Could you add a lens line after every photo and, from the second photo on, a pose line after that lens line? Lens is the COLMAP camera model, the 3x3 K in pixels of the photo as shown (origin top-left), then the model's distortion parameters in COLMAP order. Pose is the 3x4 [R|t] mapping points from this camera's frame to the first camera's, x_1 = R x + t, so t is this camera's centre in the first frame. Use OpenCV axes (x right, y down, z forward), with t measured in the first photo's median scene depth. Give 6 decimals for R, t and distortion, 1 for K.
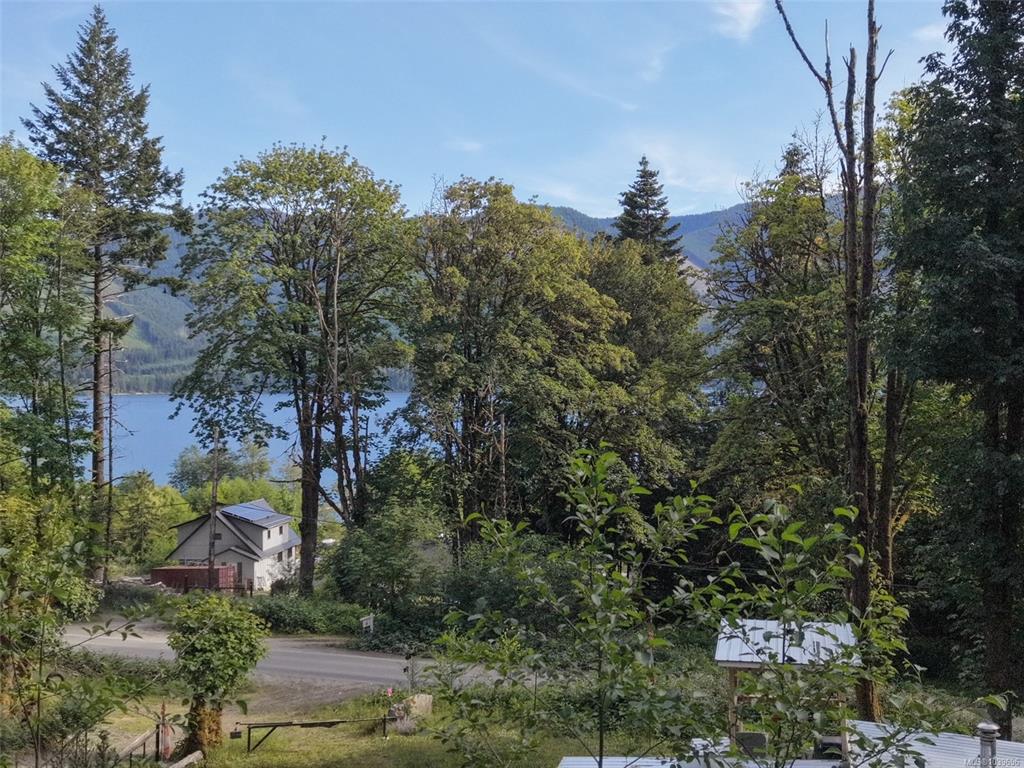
lens RADIAL K [[1026.5, 0, 512.0], [0, 1026.5, 384.0], [0, 0, 1]] dist [0.113493, -0.178197]
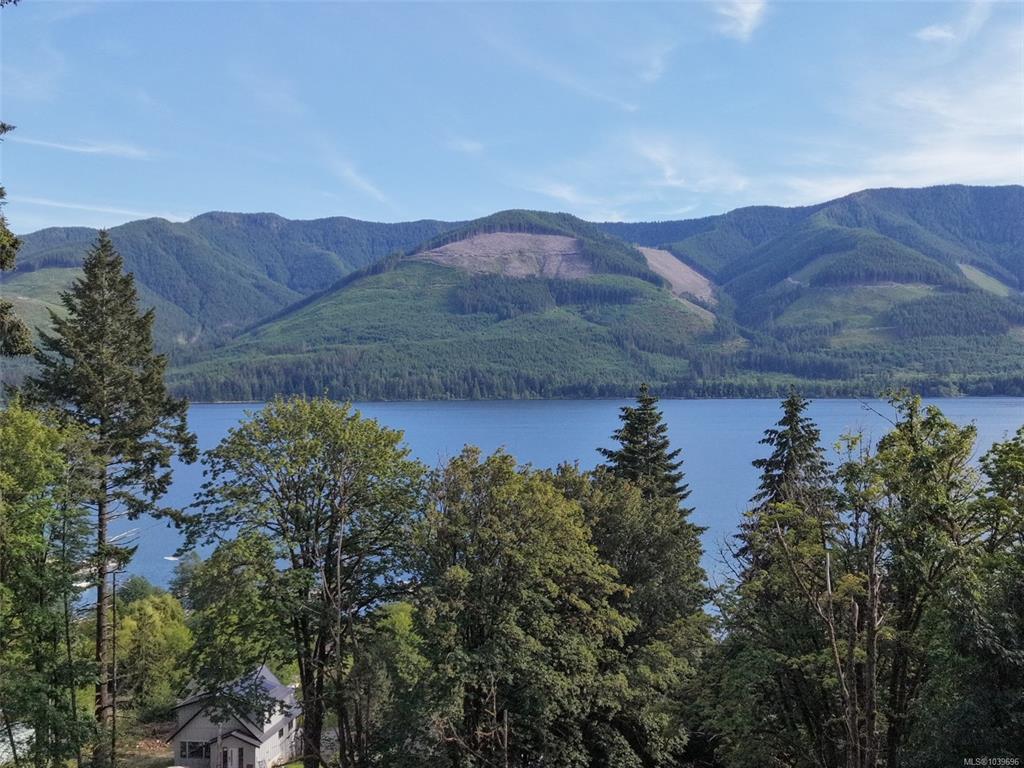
lens RADIAL K [[1026.5, 0, 512.0], [0, 1026.5, 384.0], [0, 0, 1]] dist [0.113493, -0.178197]
pose [[0.999998, -0.001302, 0.001570, -0.003171], [0.001302, 0.999999, 0.000103, -0.219113], [-0.001570, -0.000101, 0.999999, -0.006486]]
